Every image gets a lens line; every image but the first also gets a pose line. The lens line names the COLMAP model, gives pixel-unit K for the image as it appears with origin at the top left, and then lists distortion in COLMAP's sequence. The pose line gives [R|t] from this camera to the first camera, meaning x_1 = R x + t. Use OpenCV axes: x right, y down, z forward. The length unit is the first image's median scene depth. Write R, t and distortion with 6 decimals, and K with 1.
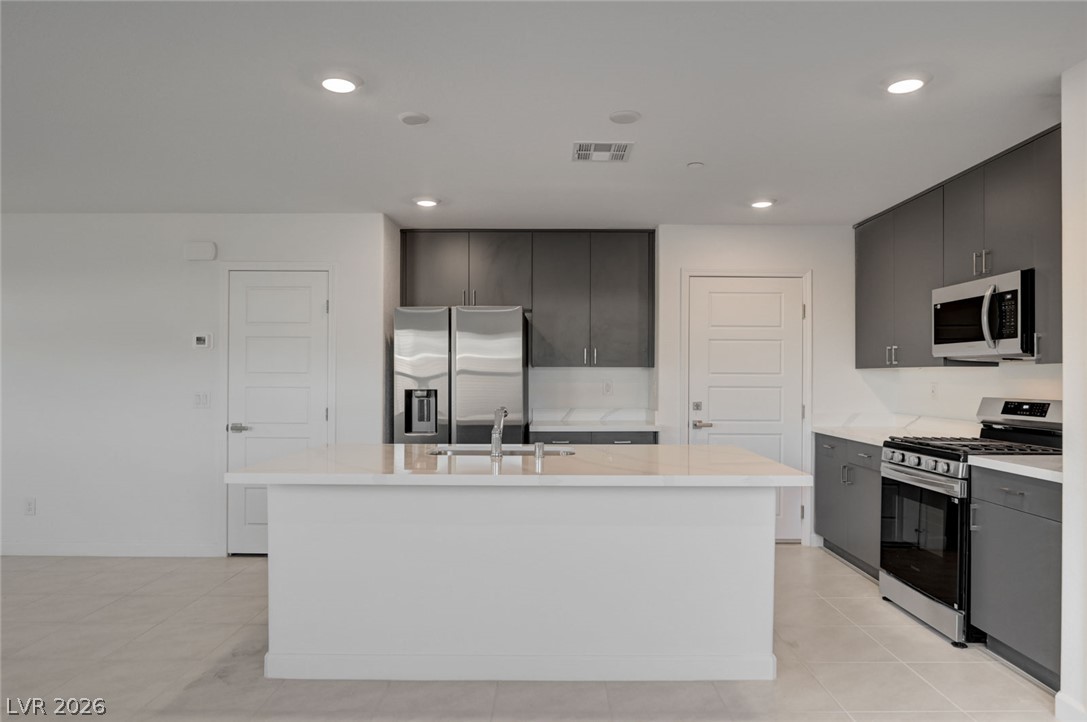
lens RADIAL K [[668.1, 0, 534.2], [0, 668.1, 375.6], [0, 0, 1]] dist [-0.003104, 0.000942]
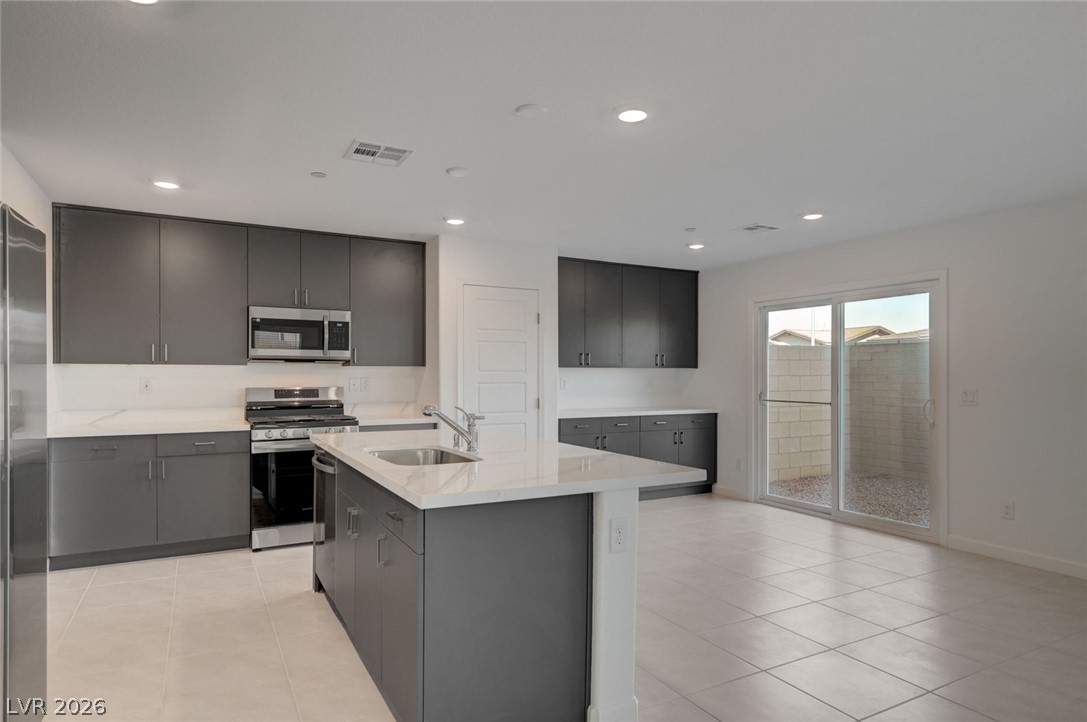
lens RADIAL K [[649.0, 0, 566.3], [0, 649.0, 371.7], [0, 0, 1]] dist [-0.006187, -0.001851]
pose [[-0.513376, 0.002123, 0.858161, -0.648472], [-0.002705, 0.999988, -0.004093, 0.002340], [-0.858159, -0.004422, -0.513364, 0.900396]]
